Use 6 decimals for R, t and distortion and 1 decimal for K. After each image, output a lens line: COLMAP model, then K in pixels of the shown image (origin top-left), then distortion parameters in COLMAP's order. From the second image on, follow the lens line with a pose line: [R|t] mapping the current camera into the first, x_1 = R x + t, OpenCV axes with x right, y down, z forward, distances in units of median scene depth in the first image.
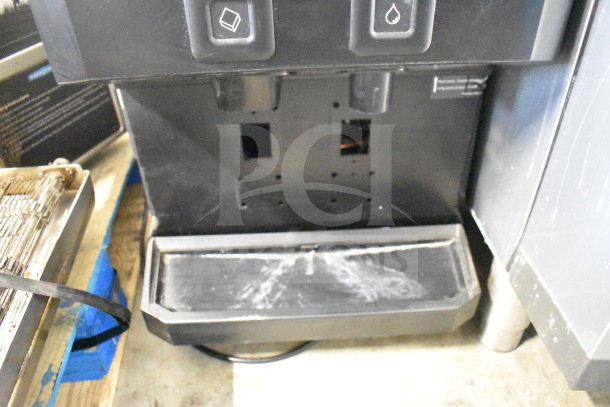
lens RADIAL K [[464.8, 0, 305.0], [0, 464.8, 203.5], [0, 0, 1]] dist [-0.097688, 0.013392]
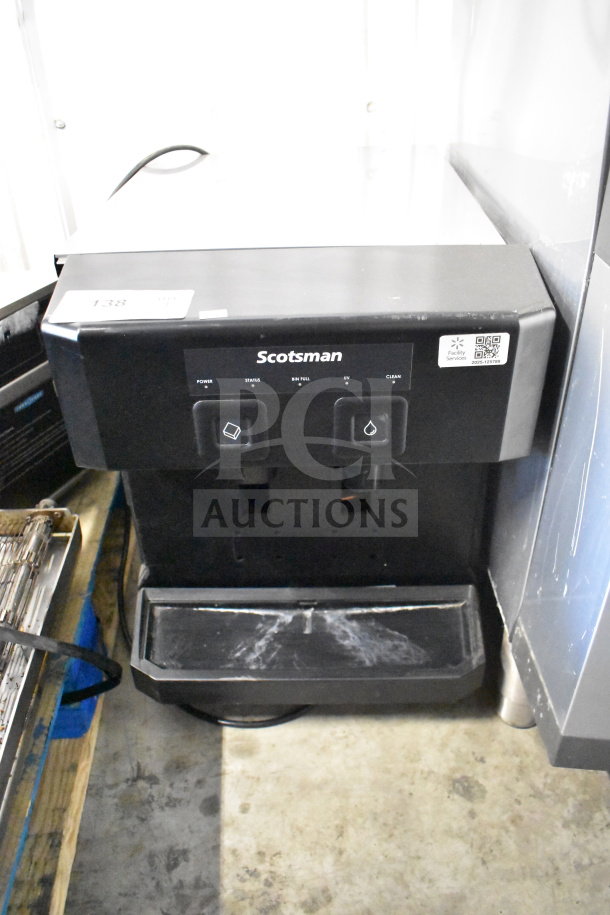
lens RADIAL K [[697.2, 0, 305.0], [0, 697.2, 457.5], [0, 0, 1]] dist [-0.097688, 0.013392]
pose [[0.998626, 0.028429, -0.044020, 0.058224], [-0.030813, 0.998041, -0.054453, -0.129835], [0.042385, 0.055735, 0.997546, -0.429870]]
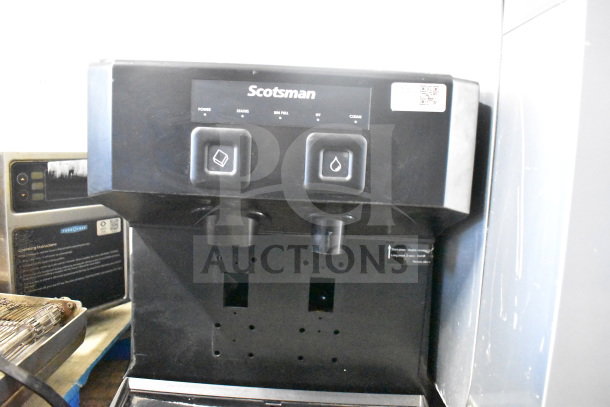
lens RADIAL K [[464.8, 0, 305.0], [0, 464.8, 203.5], [0, 0, 1]] dist [-0.097688, 0.013392]
pose [[0.995656, 0.078195, -0.050544, 0.098817], [-0.093065, 0.852383, -0.514570, 0.237200], [0.002845, 0.517039, 0.855957, -0.089496]]
